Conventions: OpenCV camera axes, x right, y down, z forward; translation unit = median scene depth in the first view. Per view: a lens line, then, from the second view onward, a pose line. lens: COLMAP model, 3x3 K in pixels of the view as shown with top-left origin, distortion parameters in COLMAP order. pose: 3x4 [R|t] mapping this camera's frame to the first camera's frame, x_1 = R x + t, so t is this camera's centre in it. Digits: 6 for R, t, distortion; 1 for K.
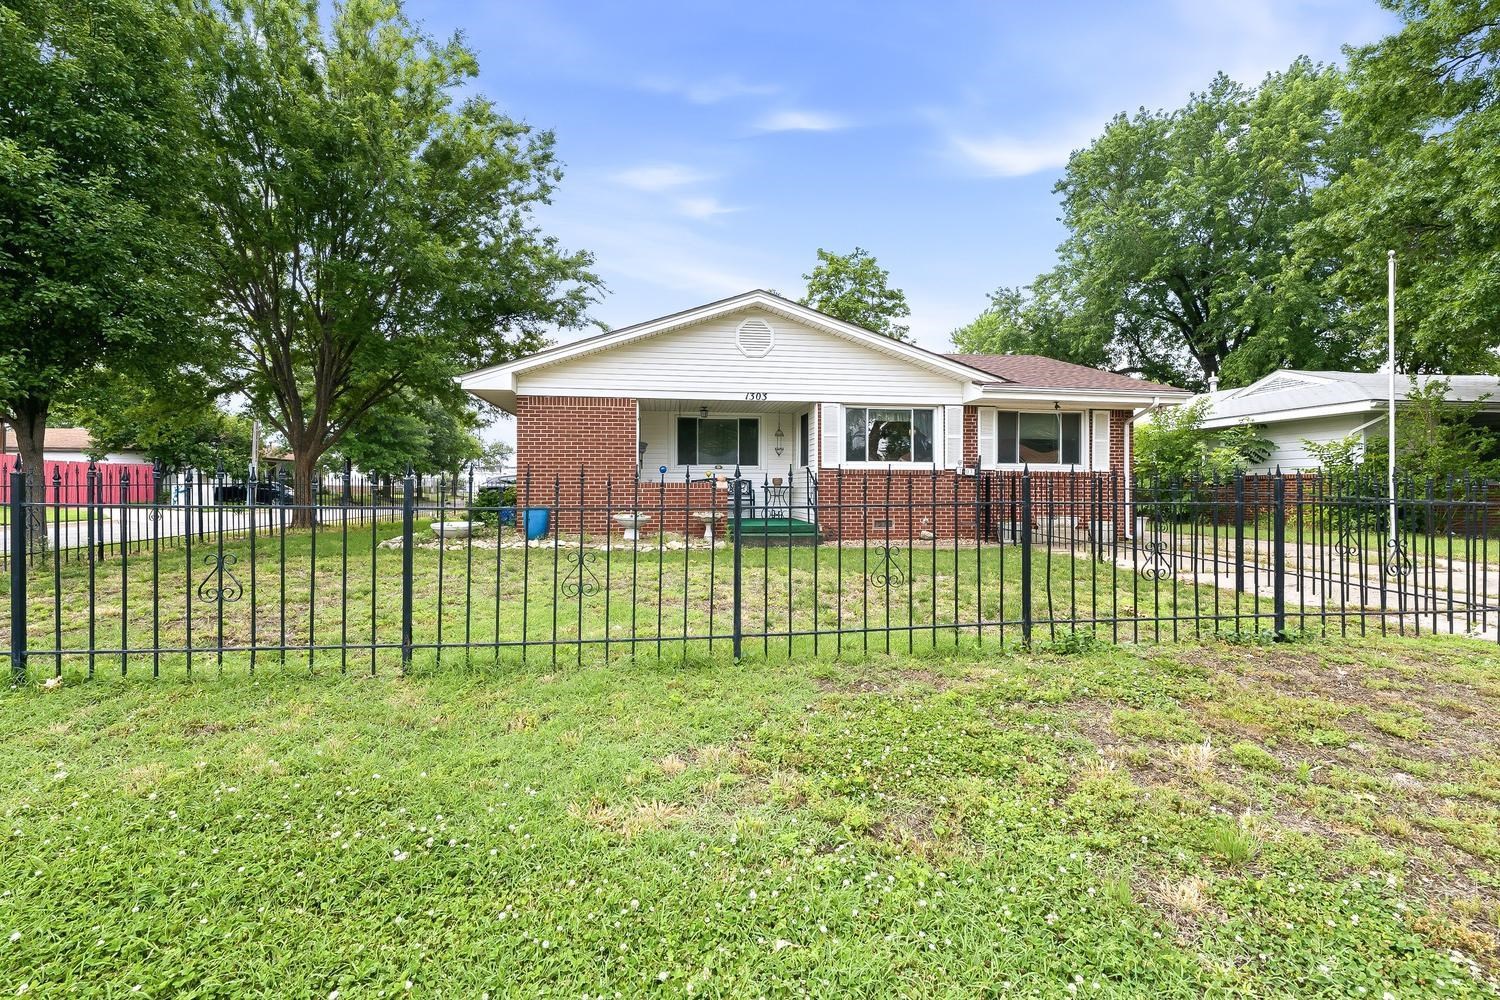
lens RADIAL K [[672.1, 0, 750.1], [0, 672.1, 496.6], [0, 0, 1]] dist [0.003153, 0.000919]
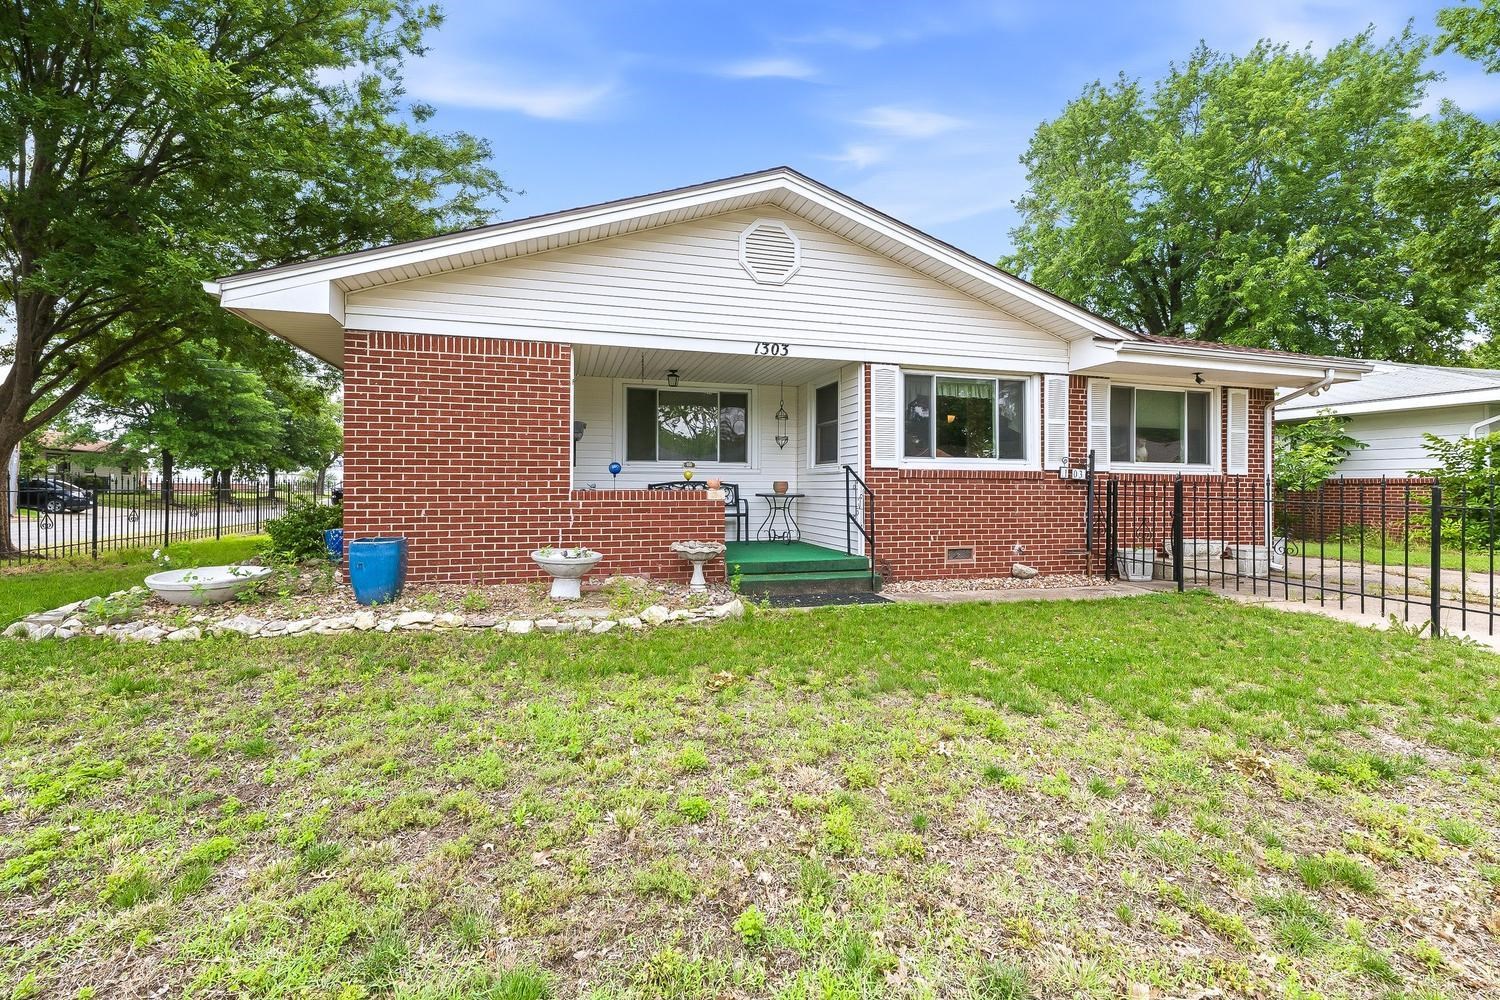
lens RADIAL K [[672.1, 0, 753.7], [0, 672.1, 491.5], [0, 0, 1]] dist [0.003153, 0.000919]
pose [[0.989457, 0.000933, 0.144826, -0.089494], [-0.000359, 0.999992, -0.003987, -0.016640], [-0.144828, 0.003893, 0.989449, 0.375276]]
